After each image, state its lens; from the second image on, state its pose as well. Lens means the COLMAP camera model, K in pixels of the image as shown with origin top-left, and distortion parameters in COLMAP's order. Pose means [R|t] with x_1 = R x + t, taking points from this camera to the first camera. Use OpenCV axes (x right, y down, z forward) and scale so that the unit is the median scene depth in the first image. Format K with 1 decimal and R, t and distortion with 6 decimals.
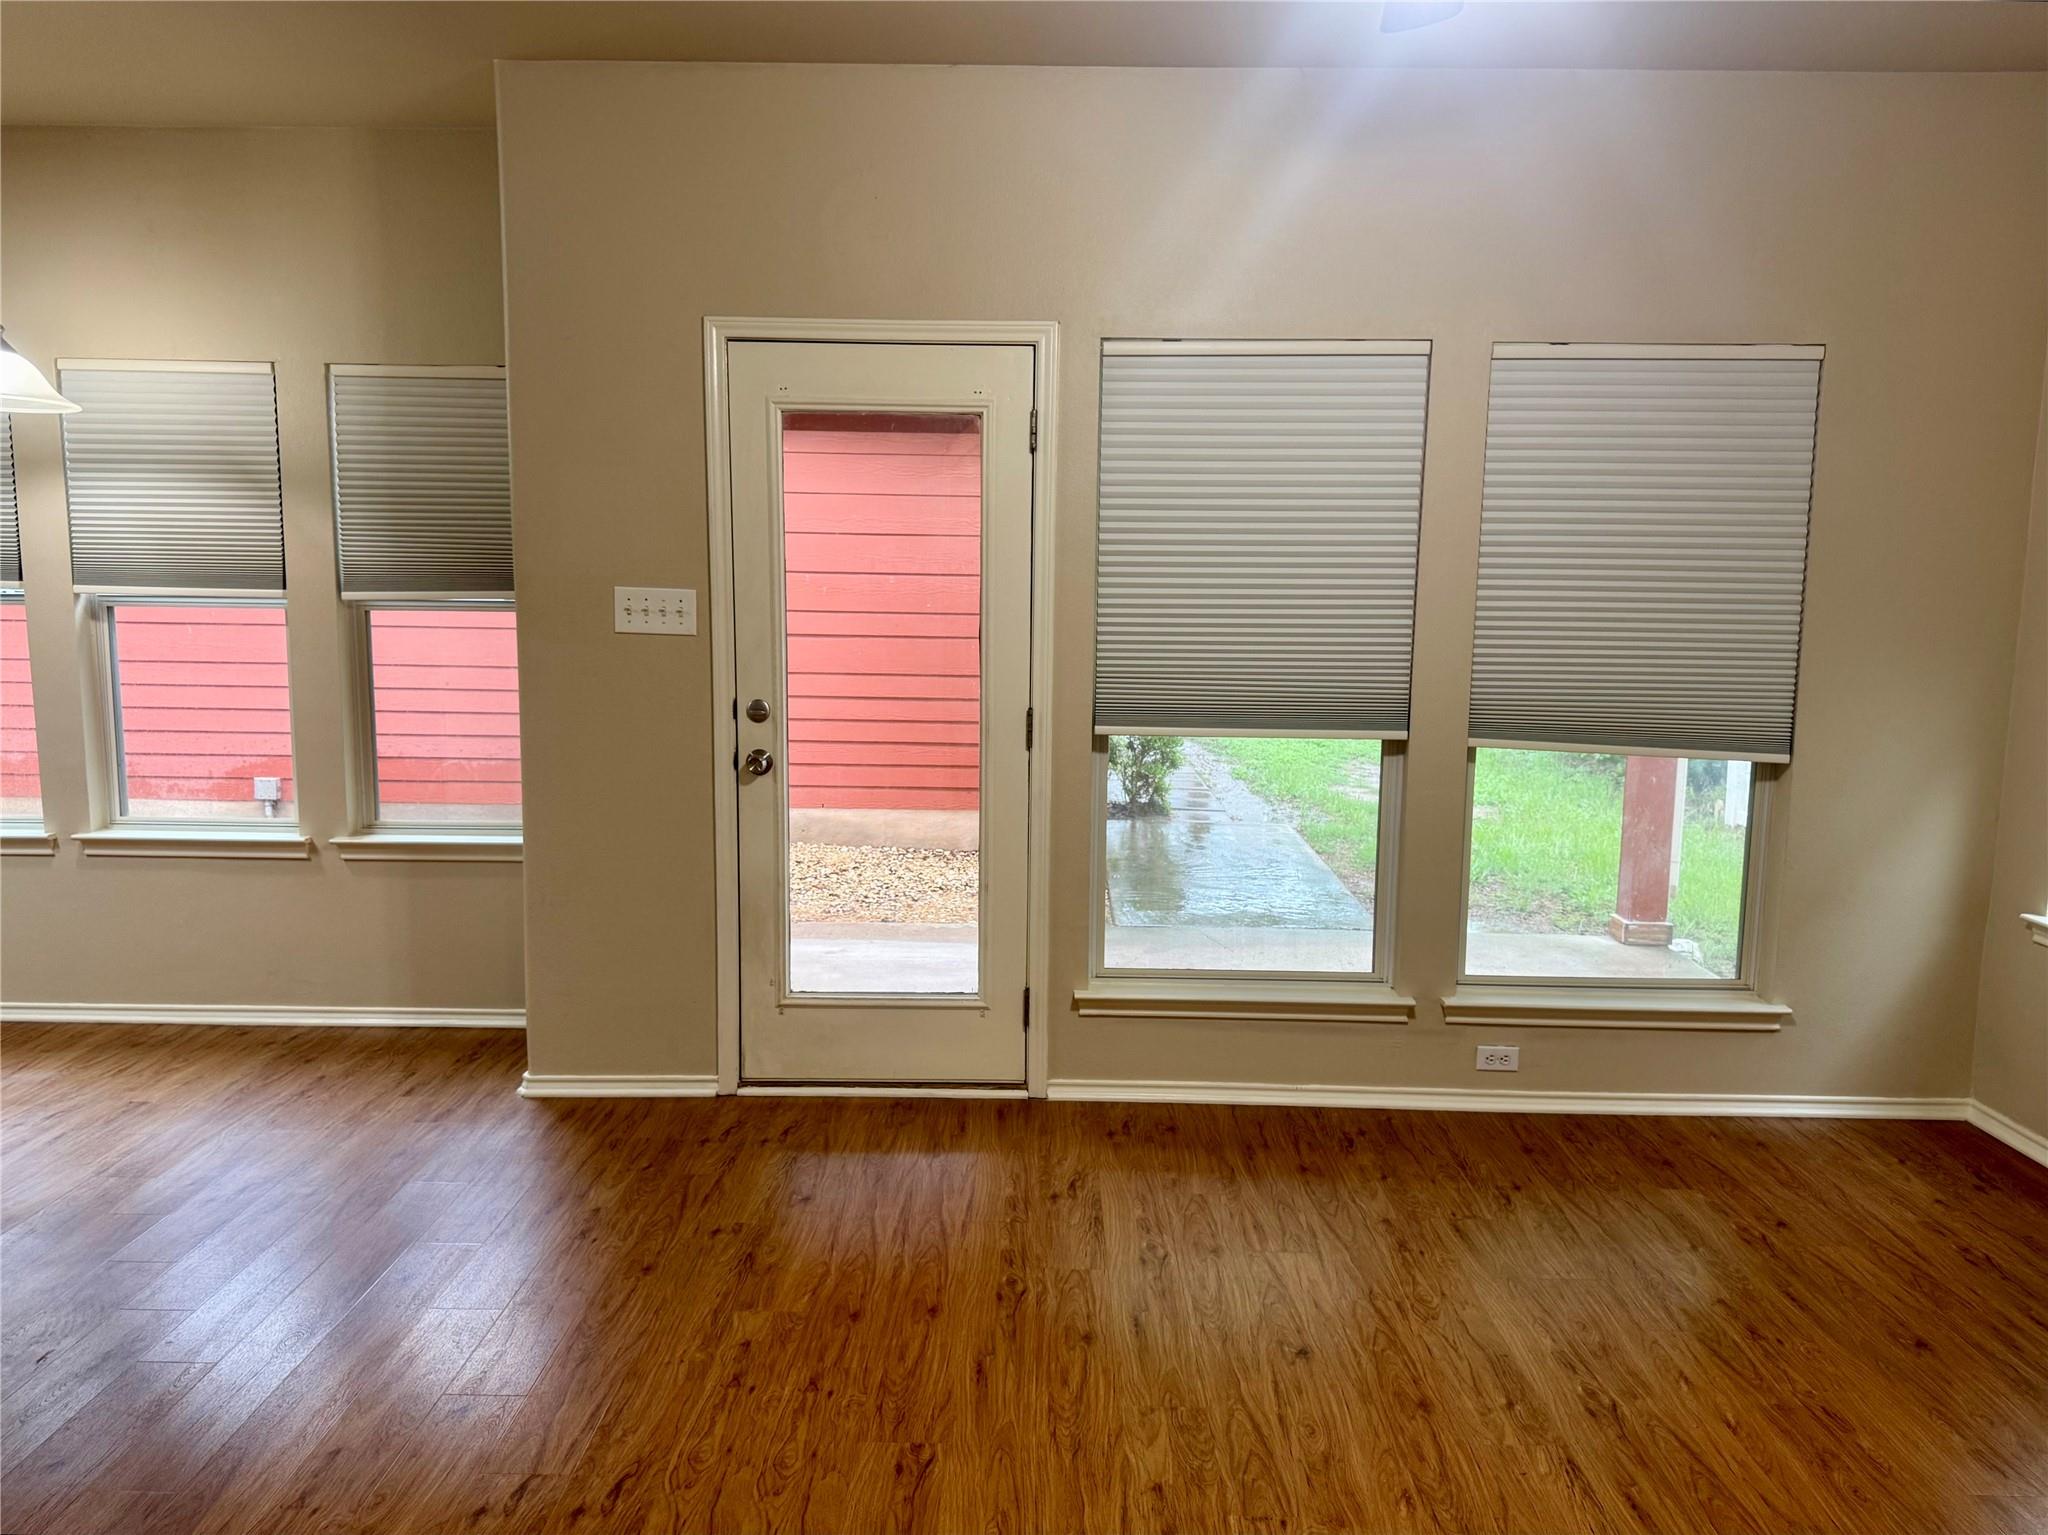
lens RADIAL K [[1478.3, 0, 1025.9], [0, 1478.3, 766.8], [0, 0, 1]] dist [0.029212, -0.033409]
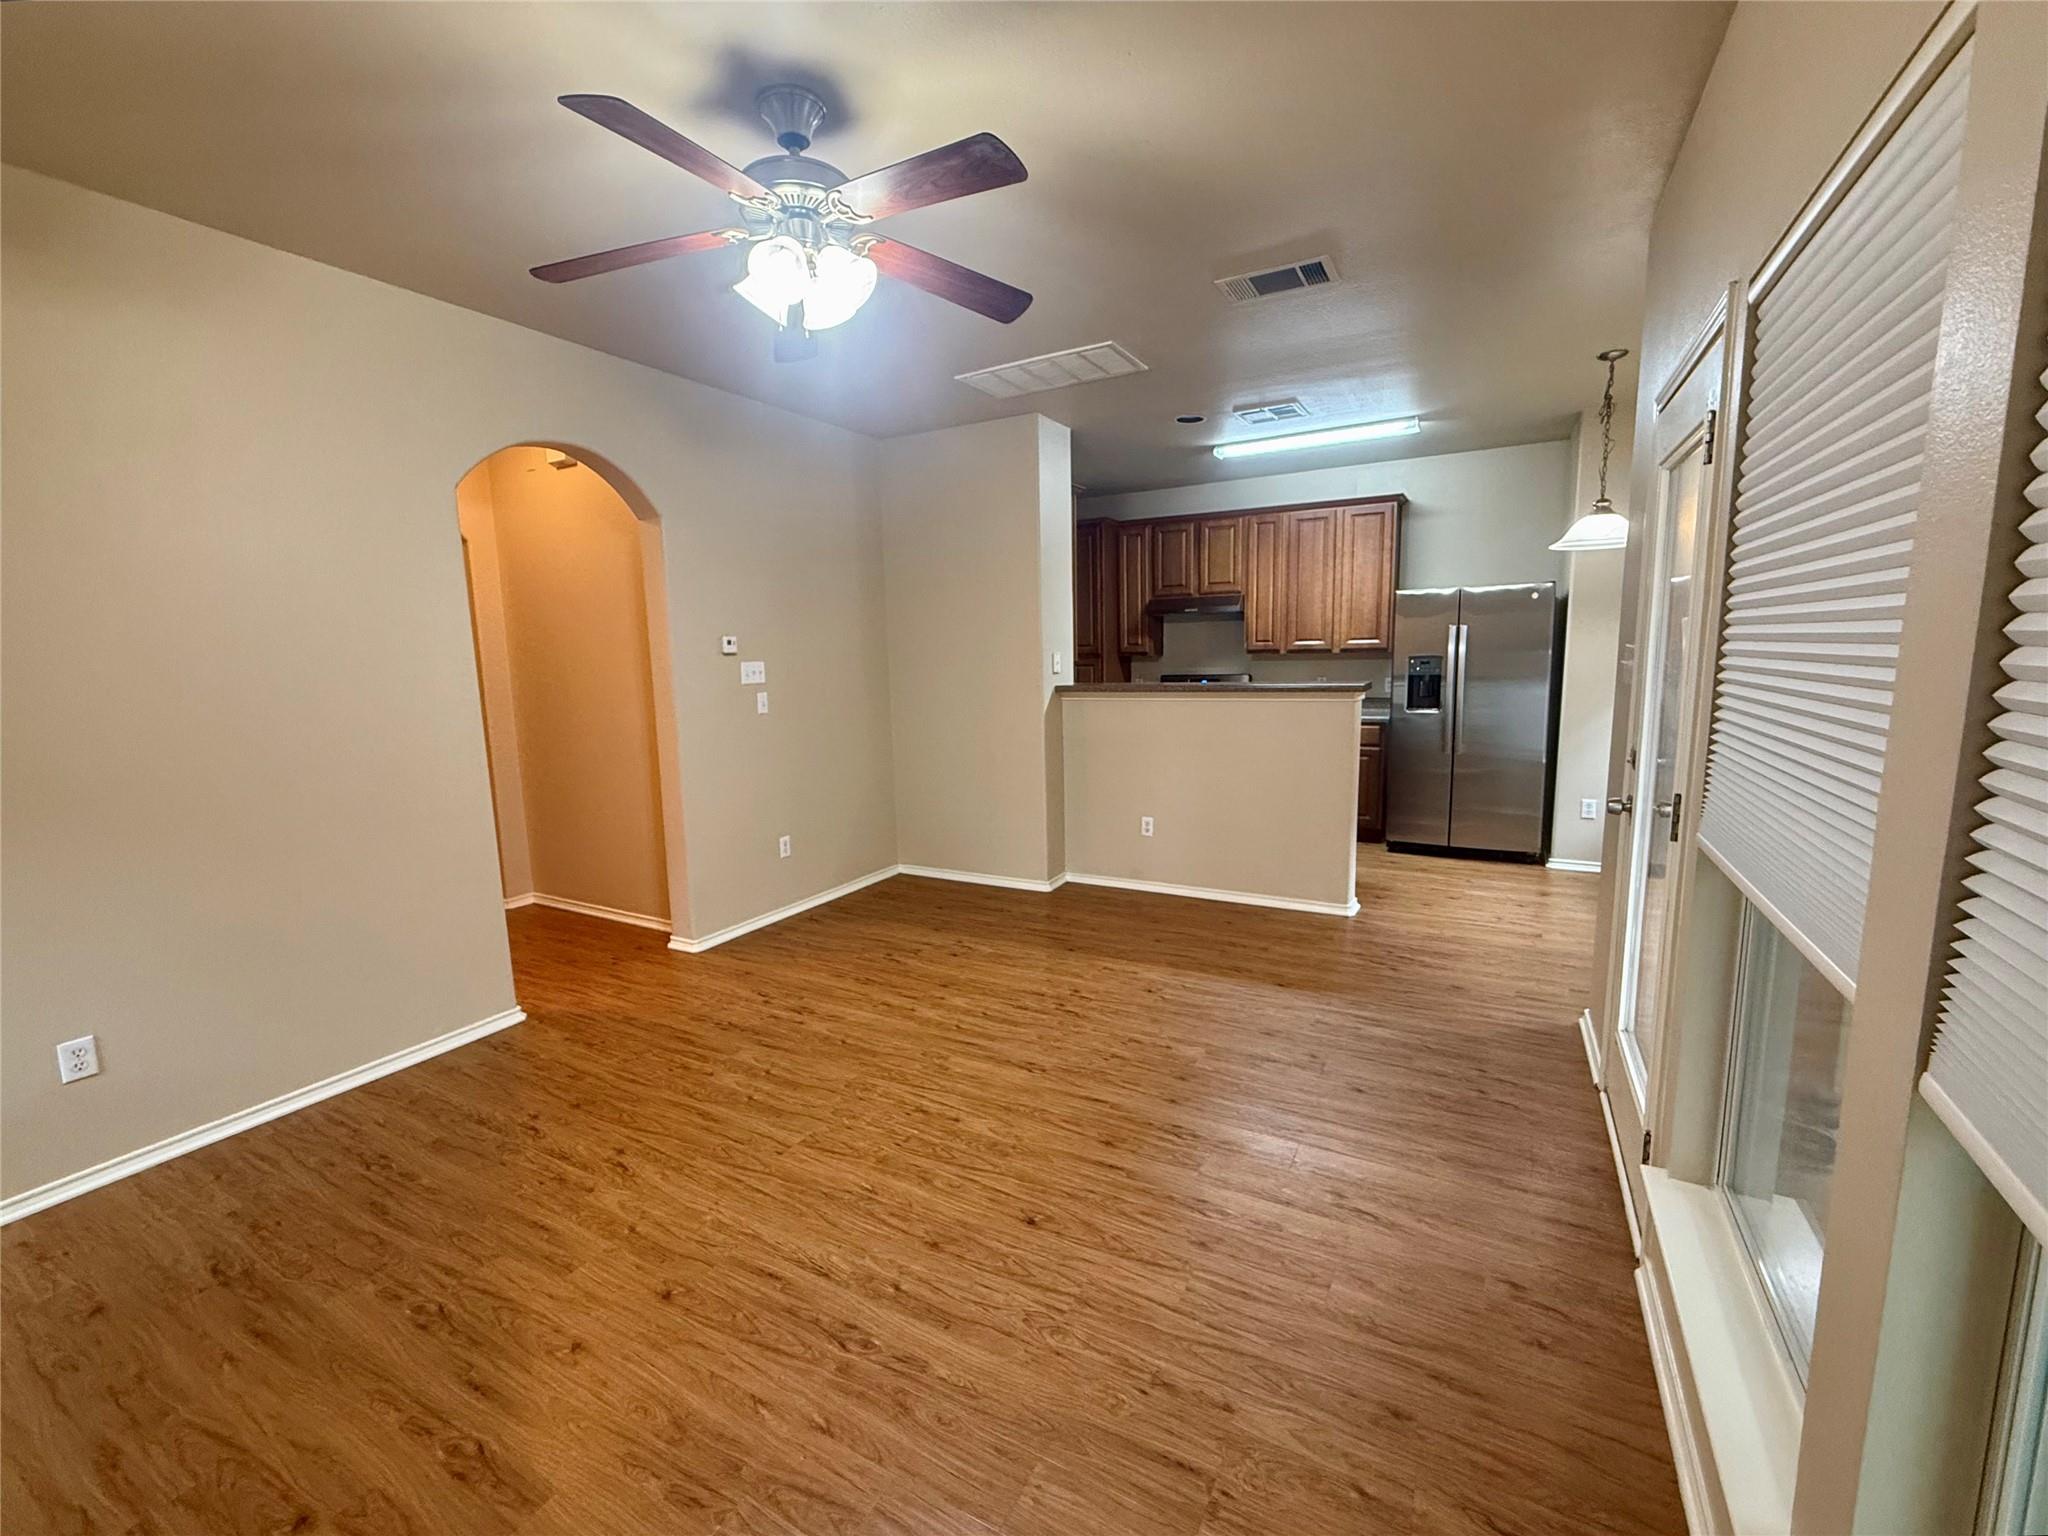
lens RADIAL K [[838.1, 0, 1021.9], [0, 838.1, 769.6], [0, 0, 1]] dist [0.000690, -0.000241]
pose [[-0.472861, 0.125763, -0.872116, 0.584501], [-0.095764, 0.976564, 0.192747, -0.110787], [0.875918, 0.174660, -0.449735, 0.921031]]
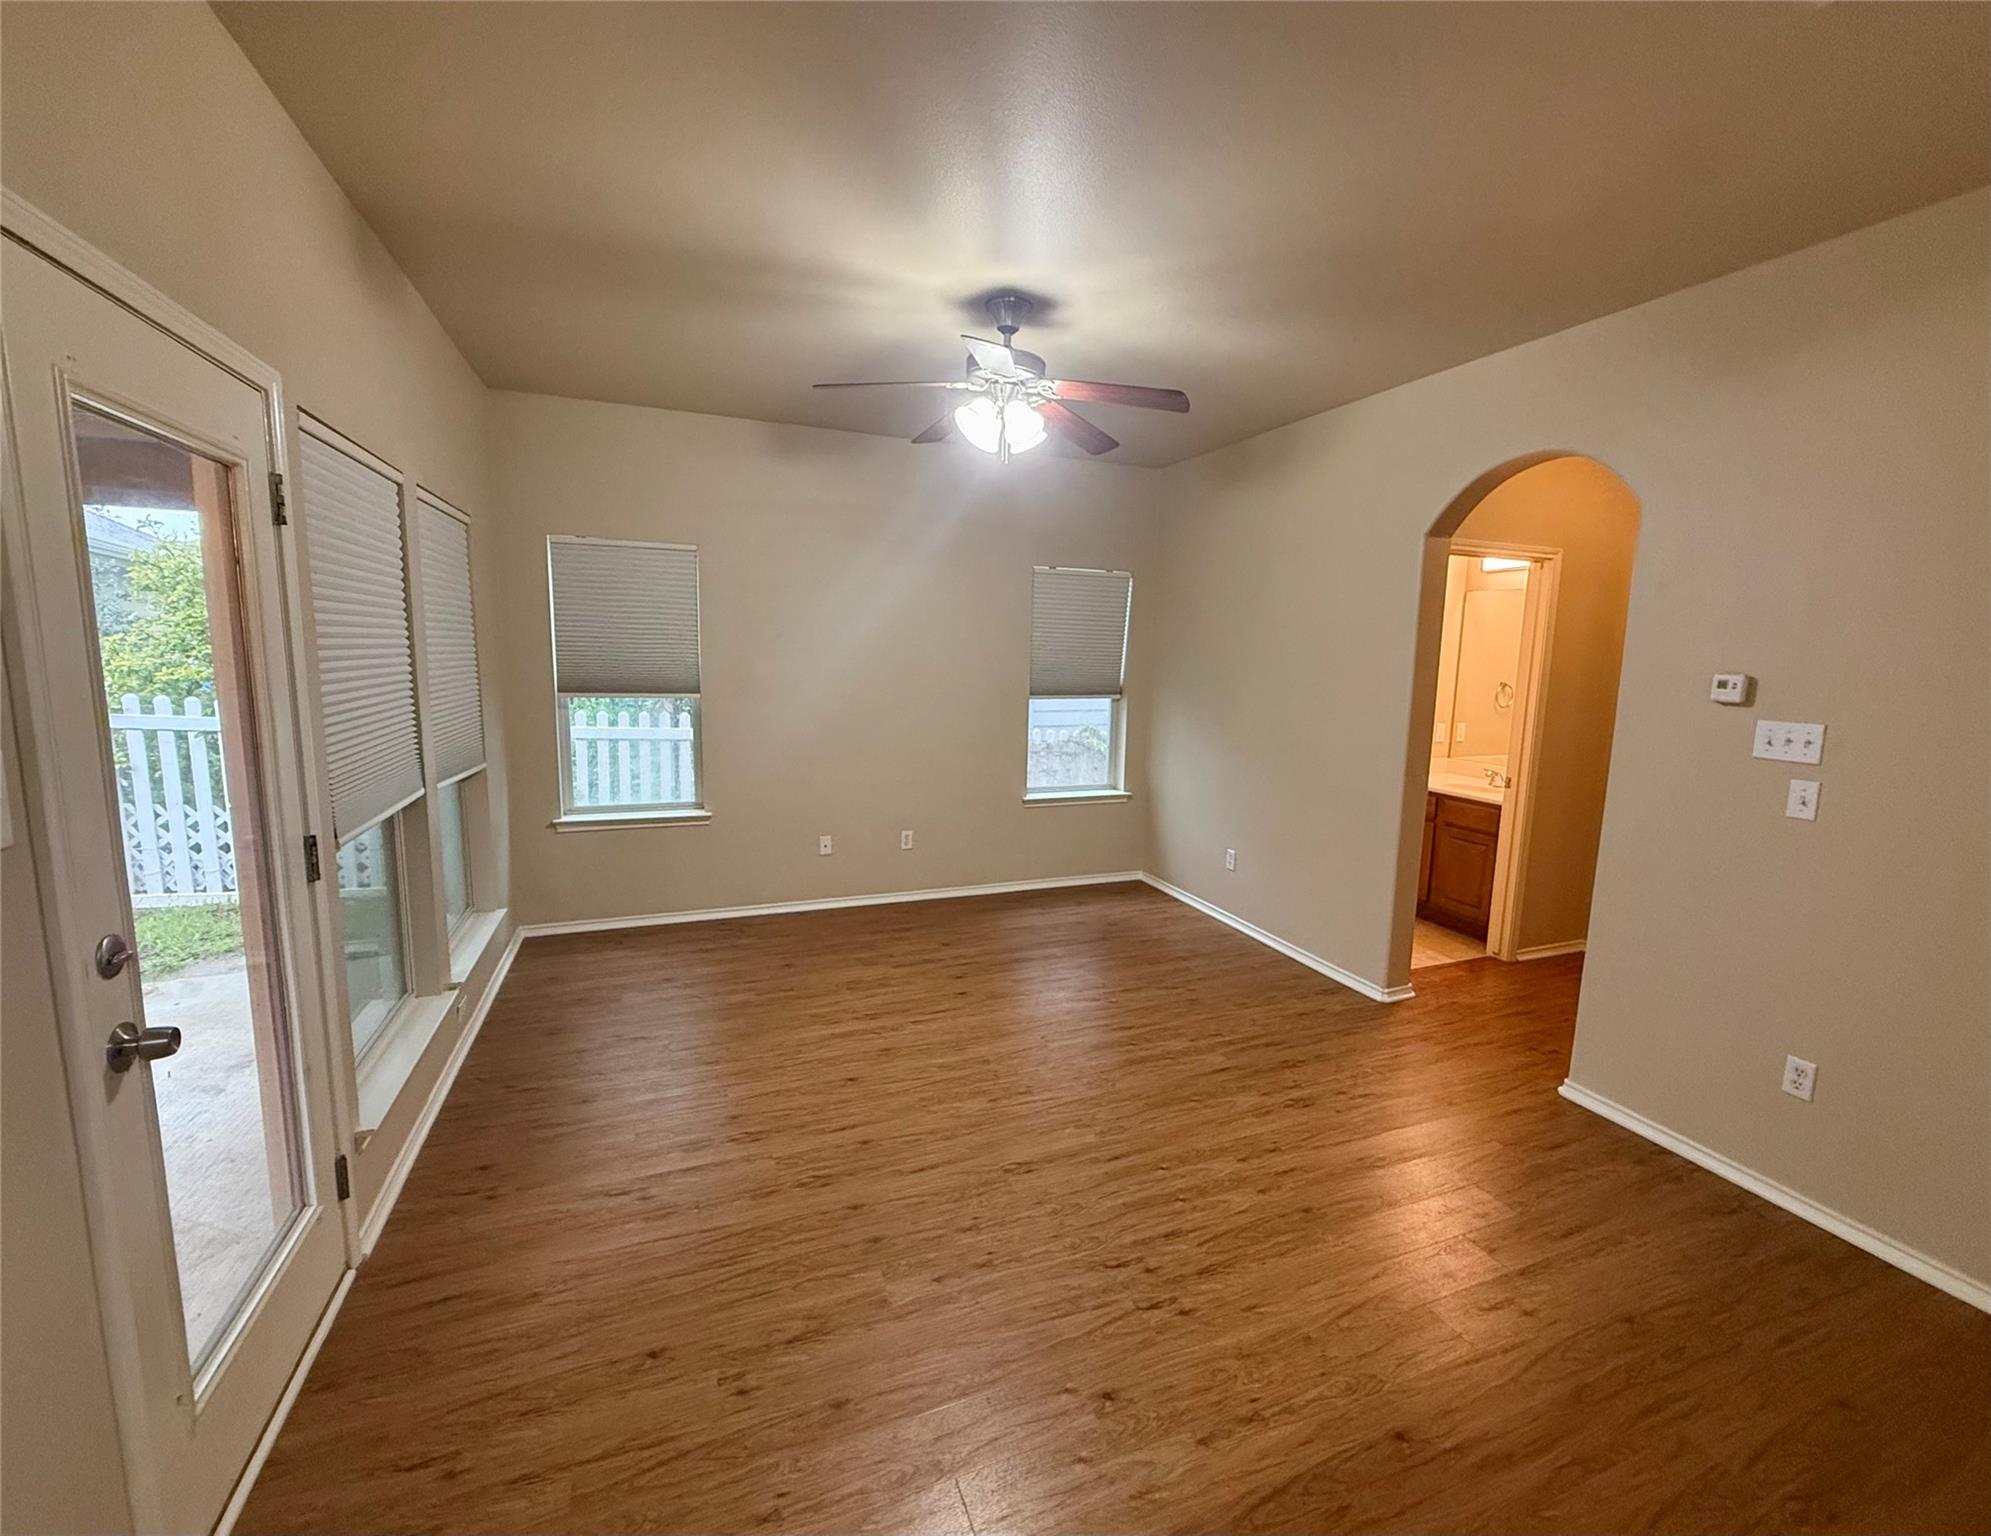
lens RADIAL K [[854.7, 0, 1025.9], [0, 854.7, 771.0], [0, 0, 1]] dist [0.001101, 0.000098]
pose [[-0.399585, -0.153631, 0.903731, -0.608788], [0.085404, 0.975330, 0.203564, -0.143457], [-0.912709, 0.158523, -0.376607, 0.835663]]
